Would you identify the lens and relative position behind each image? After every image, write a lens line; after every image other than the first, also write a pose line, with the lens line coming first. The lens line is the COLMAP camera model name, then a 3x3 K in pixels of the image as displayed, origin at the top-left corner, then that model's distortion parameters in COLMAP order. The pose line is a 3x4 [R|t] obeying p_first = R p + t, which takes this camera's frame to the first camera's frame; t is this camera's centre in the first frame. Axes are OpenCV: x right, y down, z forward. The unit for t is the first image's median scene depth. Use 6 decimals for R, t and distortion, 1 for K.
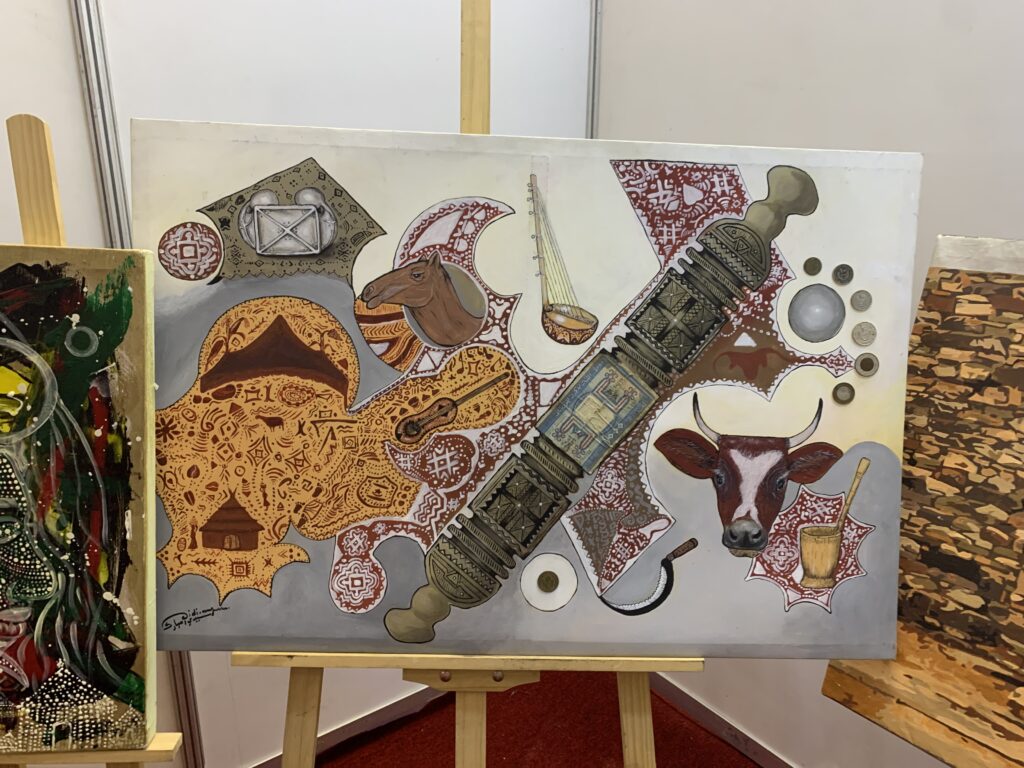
lens RADIAL K [[786.9, 0, 500.9], [0, 786.9, 384.9], [0, 0, 1]] dist [0.053499, -0.055916]
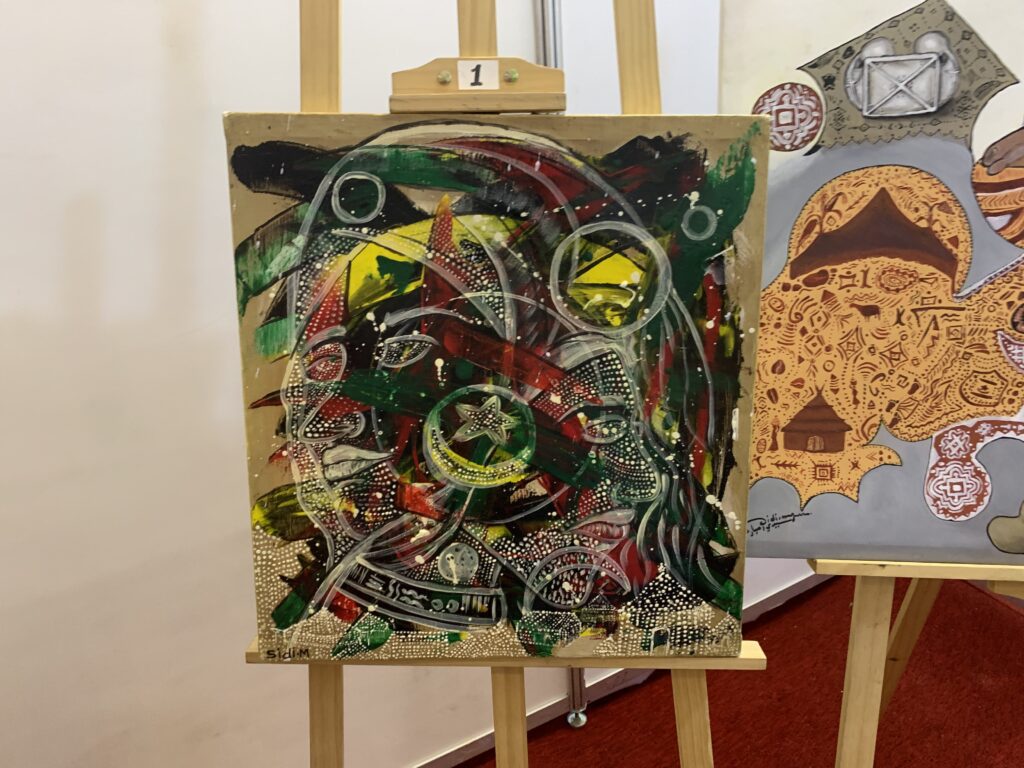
lens RADIAL K [[786.9, 0, 500.9], [0, 786.9, 384.9], [0, 0, 1]] dist [0.053499, -0.055916]
pose [[0.993986, -0.012390, -0.108801, -0.615707], [0.023511, 0.994554, 0.101533, 0.029990], [0.106951, -0.103480, 0.988865, 0.063583]]
